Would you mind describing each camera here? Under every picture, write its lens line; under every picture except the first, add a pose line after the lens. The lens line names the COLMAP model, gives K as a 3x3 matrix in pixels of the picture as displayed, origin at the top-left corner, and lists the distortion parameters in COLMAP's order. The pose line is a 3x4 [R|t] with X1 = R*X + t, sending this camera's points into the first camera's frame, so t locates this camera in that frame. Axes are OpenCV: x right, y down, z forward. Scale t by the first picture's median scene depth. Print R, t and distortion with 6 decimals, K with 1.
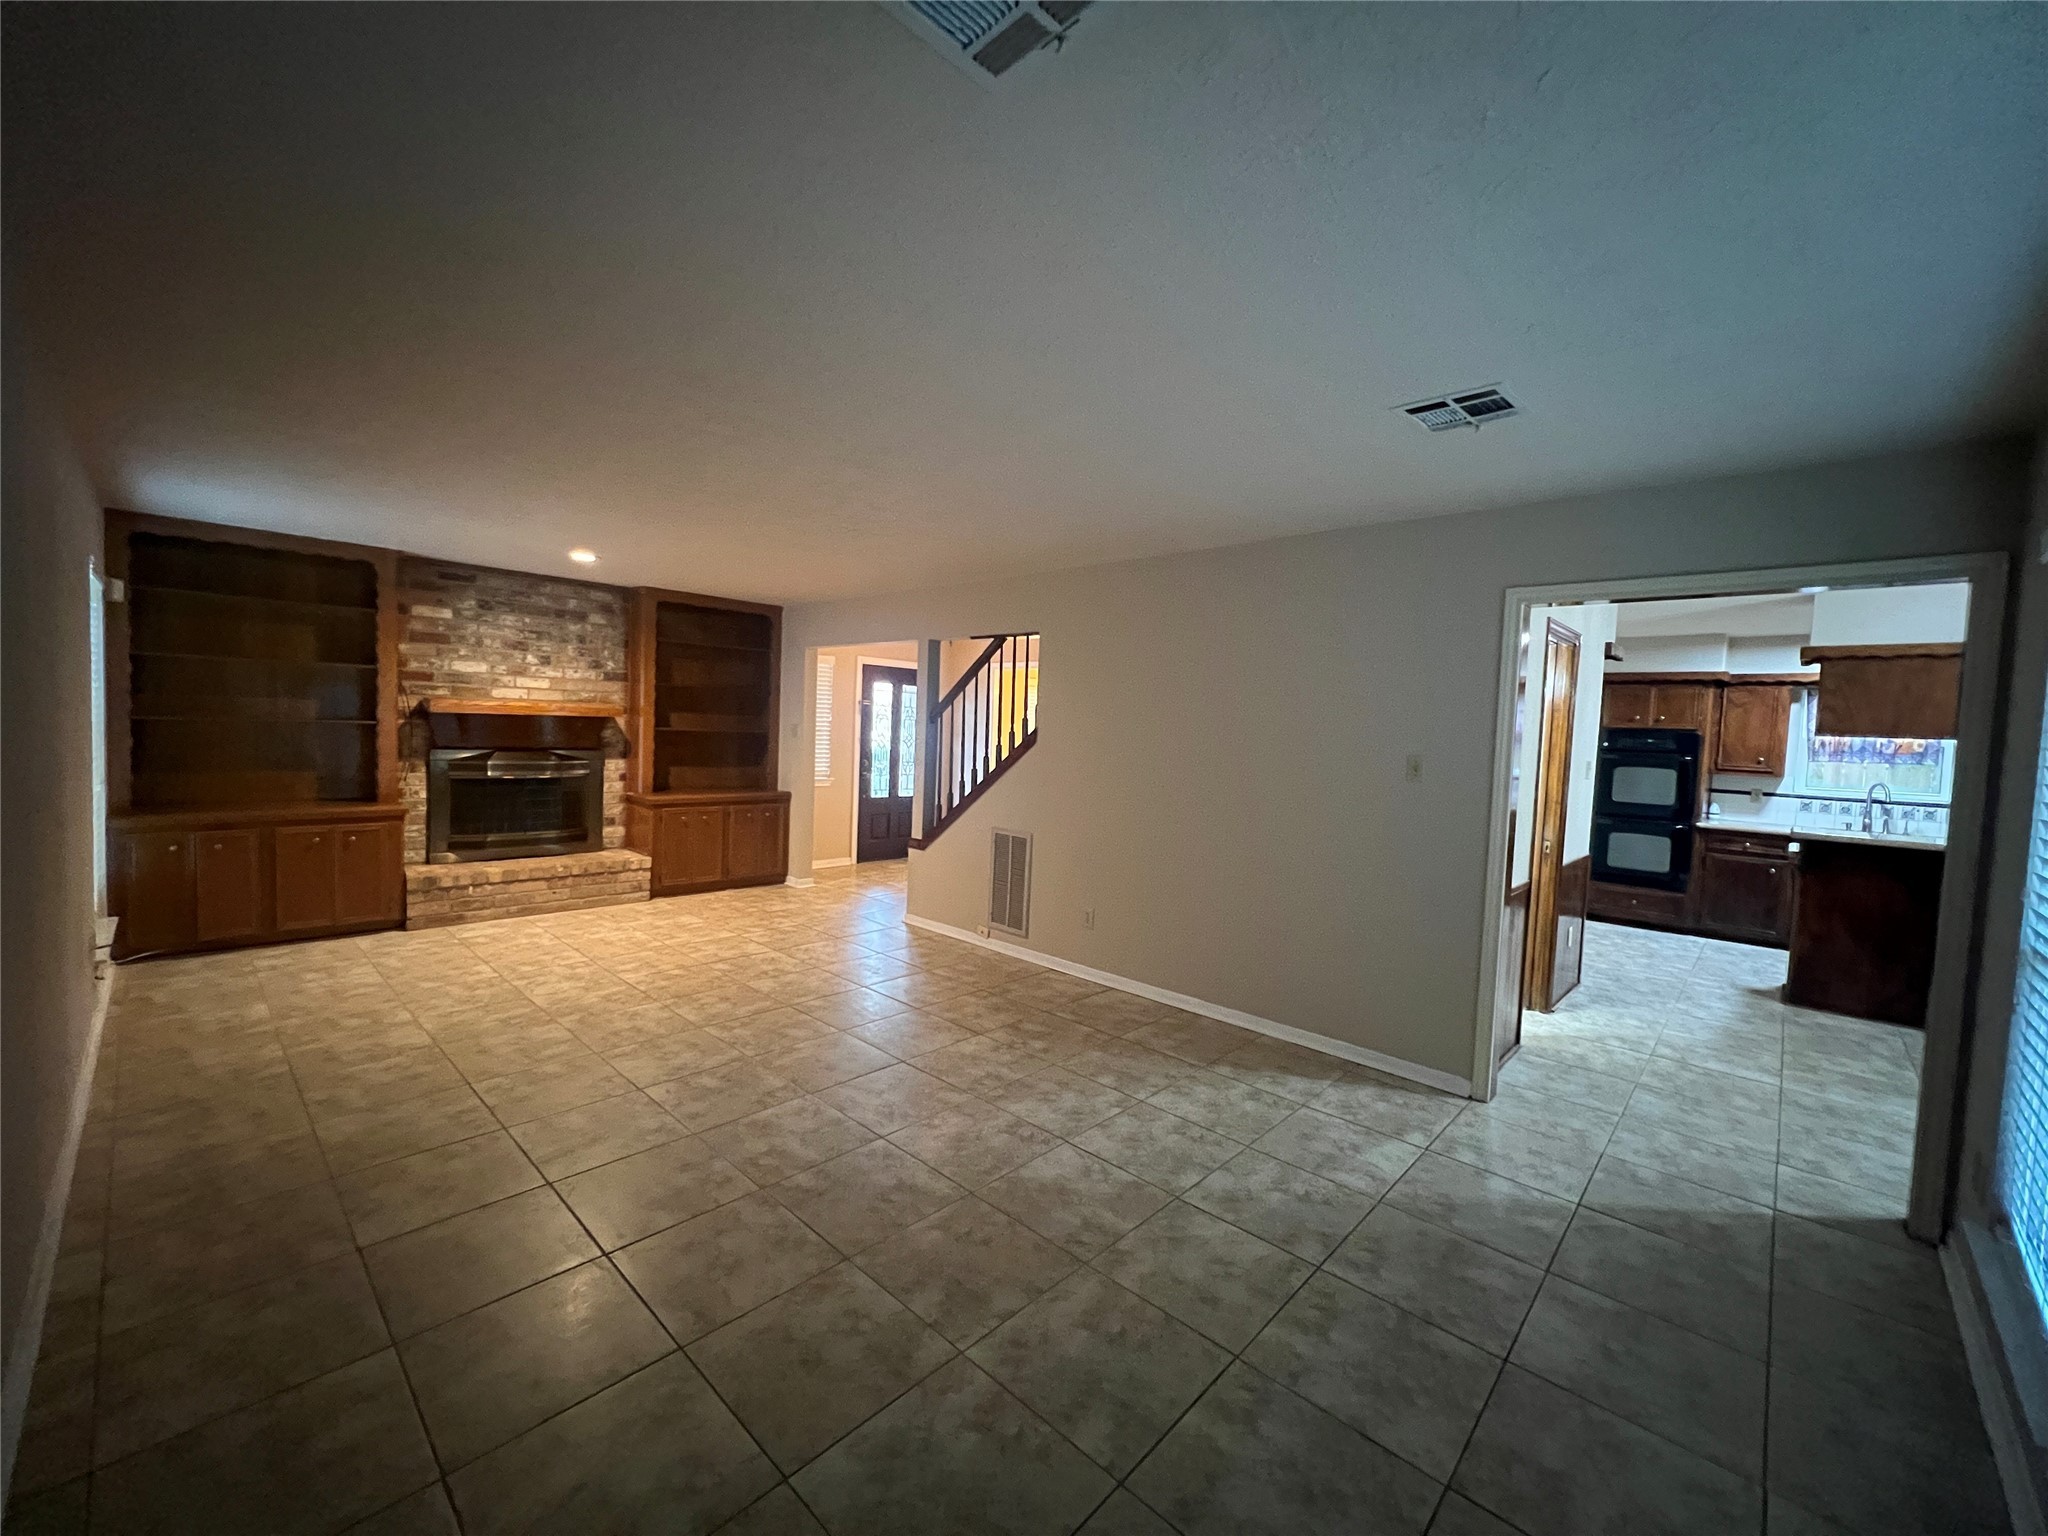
lens RADIAL K [[822.0, 0, 1022.3], [0, 822.0, 764.2], [0, 0, 1]] dist [-0.001145, 0.000491]
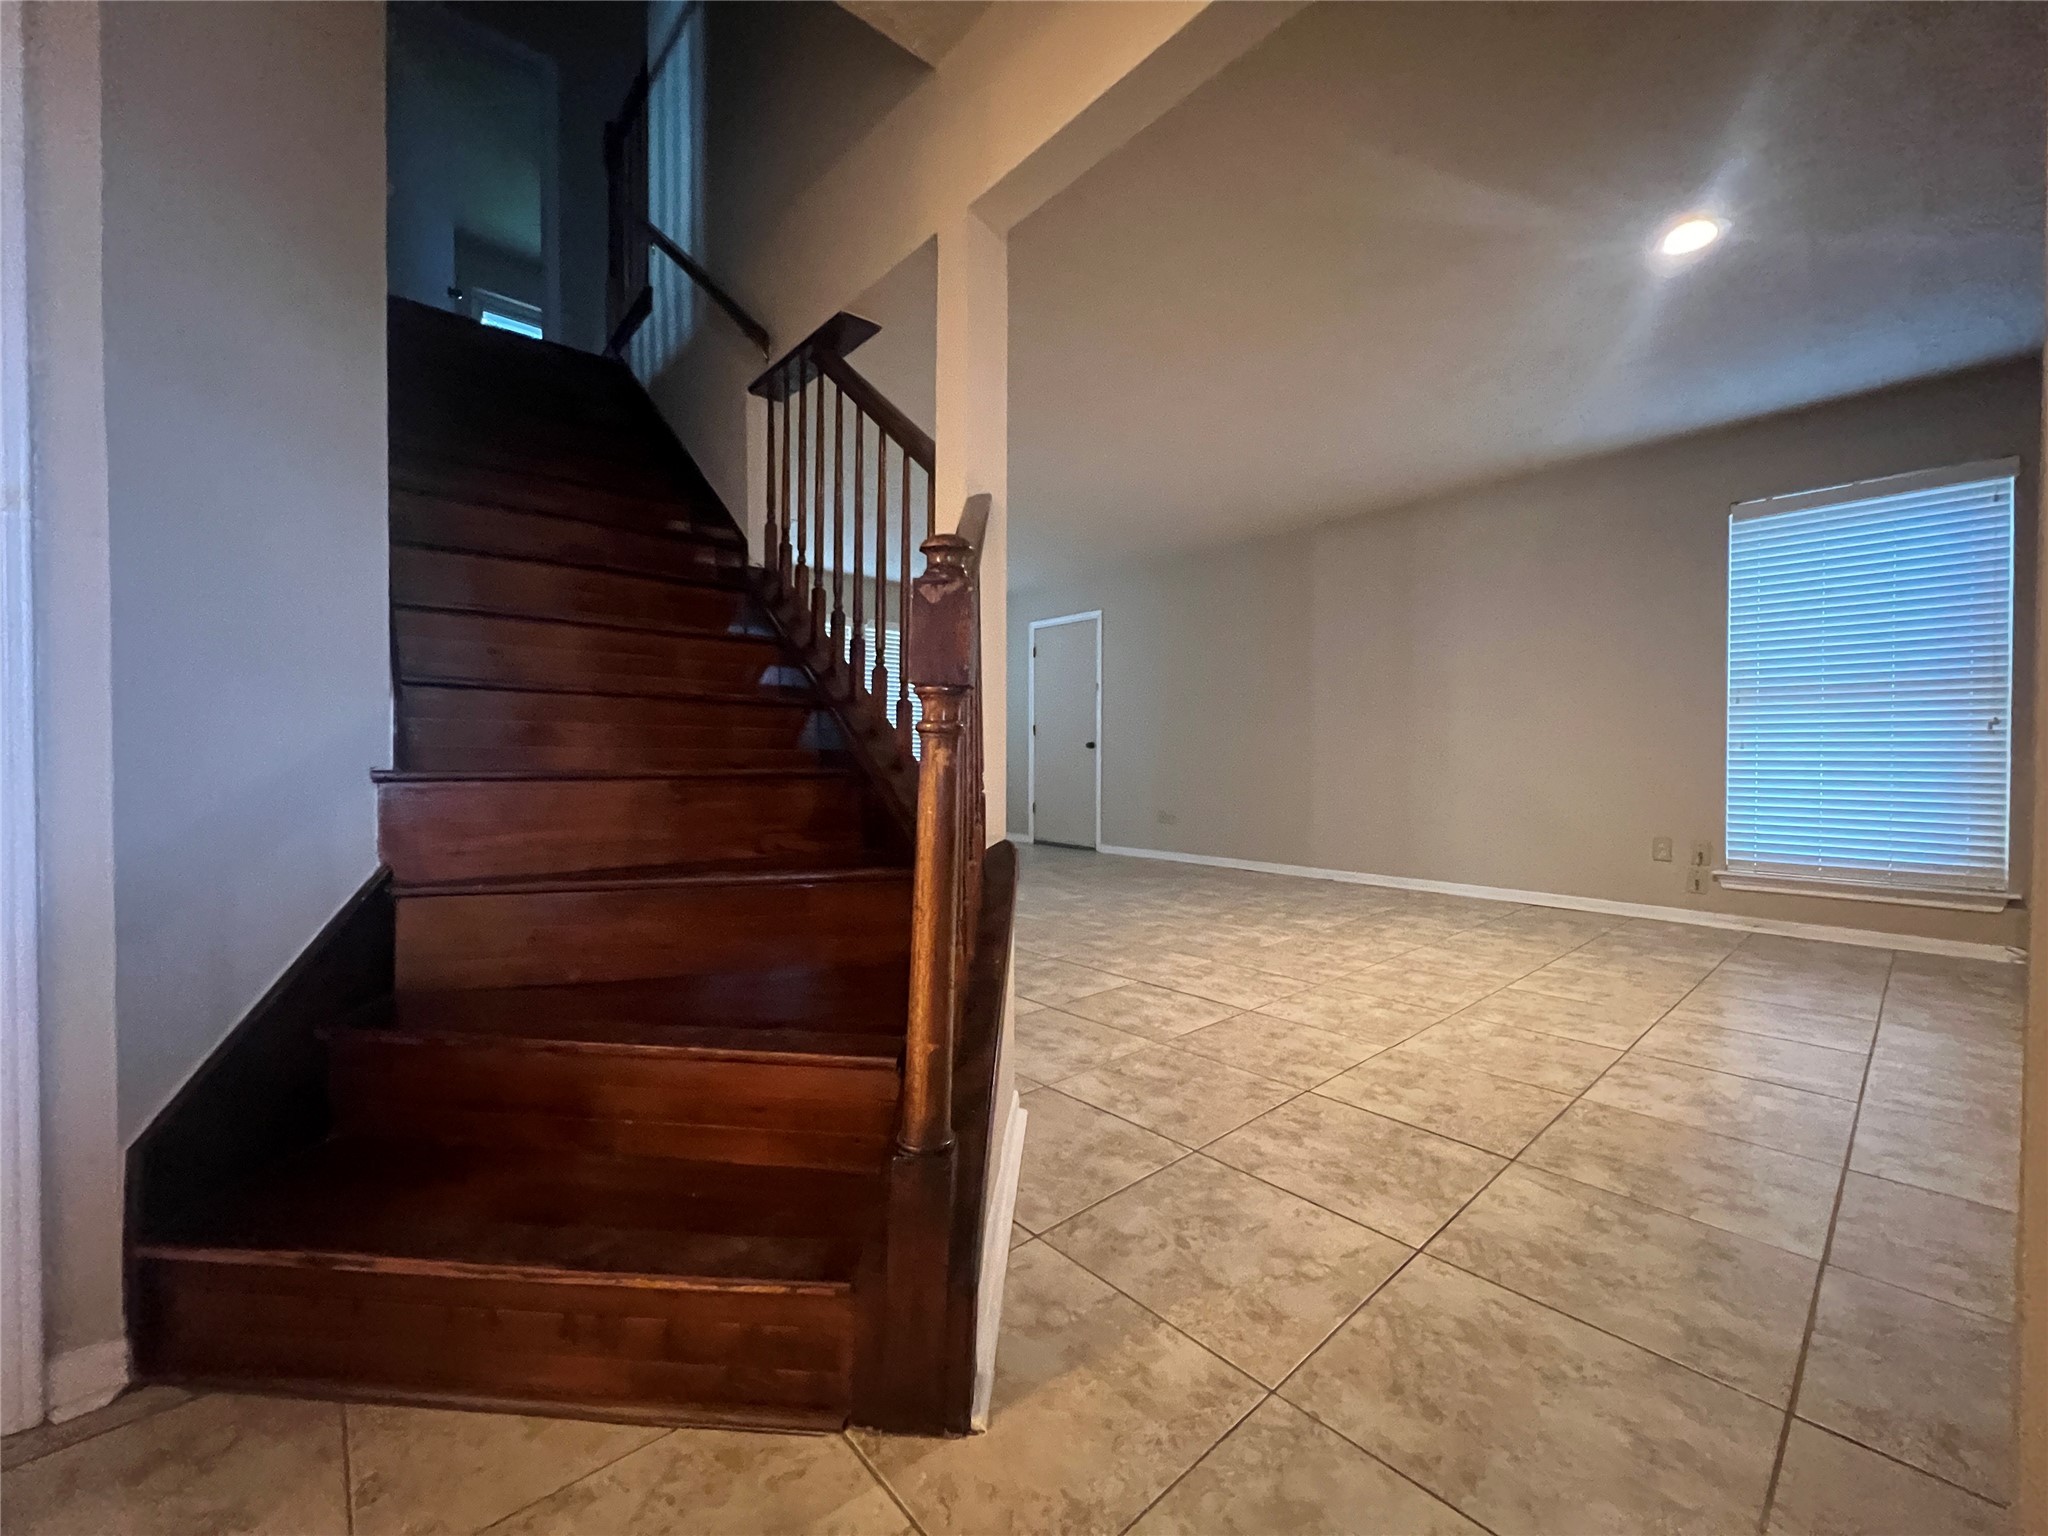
lens RADIAL K [[822.0, 0, 1022.3], [0, 822.0, 764.2], [0, 0, 1]] dist [-0.001145, 0.000491]
pose [[-0.995107, -0.045035, 0.087948, -0.177365], [-0.039427, 0.997139, 0.064495, 0.037562], [-0.090601, 0.060712, -0.994035, 1.390288]]
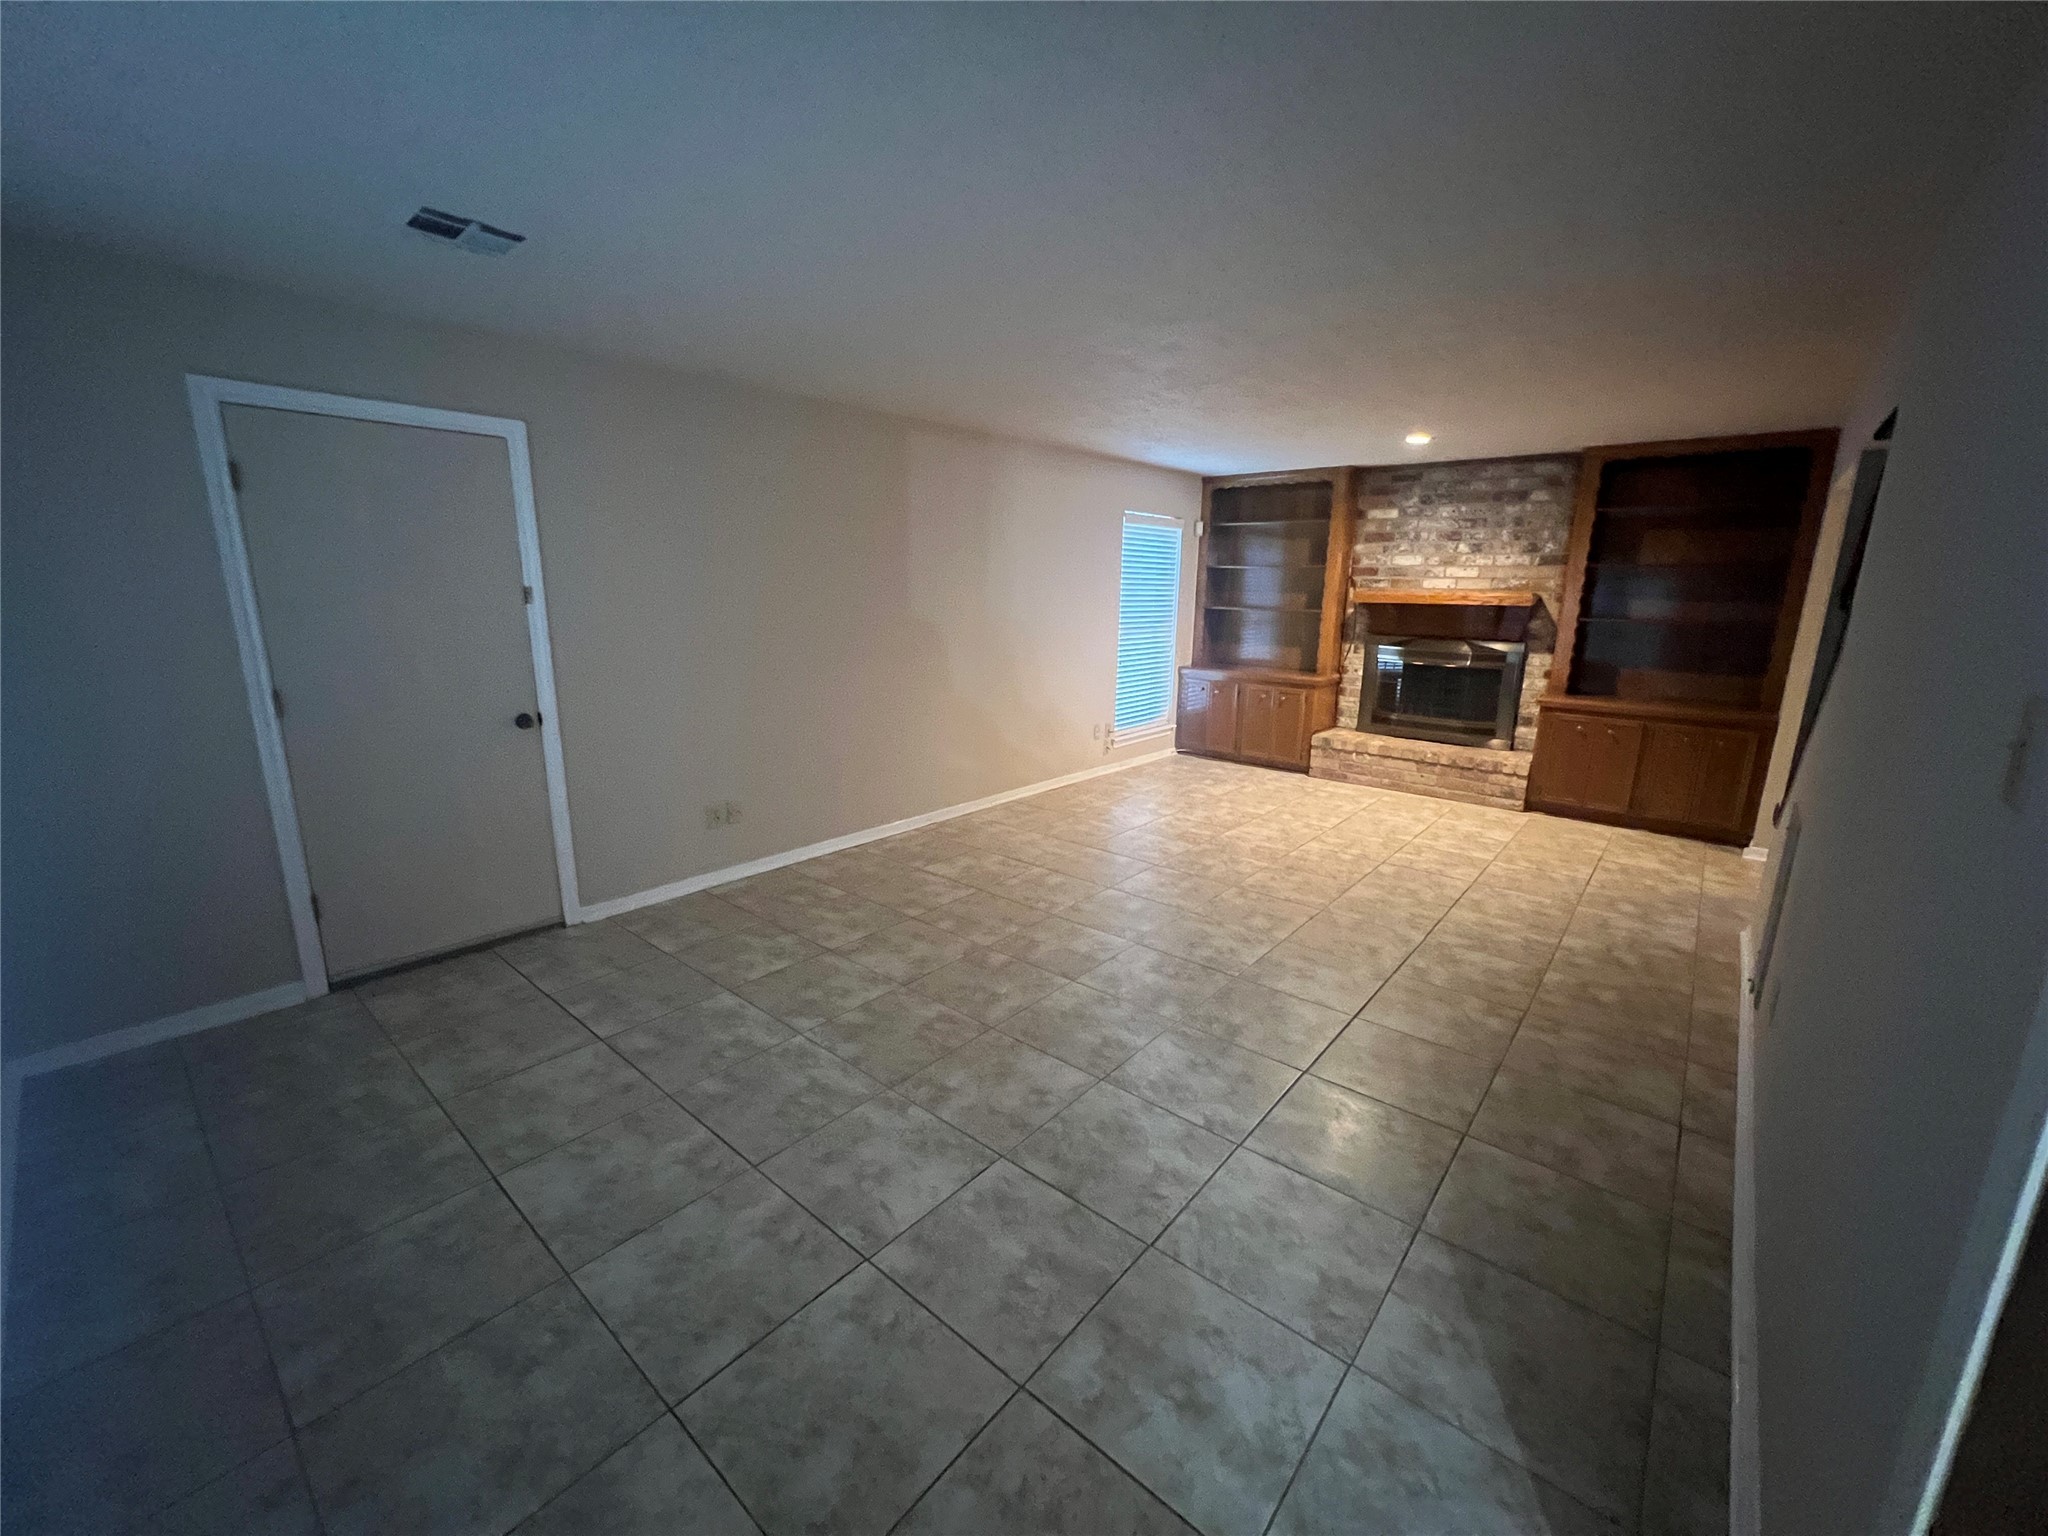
lens RADIAL K [[822.0, 0, 1022.3], [0, 822.0, 764.2], [0, 0, 1]] dist [-0.001145, 0.000491]
pose [[0.047651, 0.176700, -0.983111, 0.442071], [-0.061927, 0.982858, 0.173653, -0.009153], [0.996943, 0.052606, 0.057777, 0.440814]]
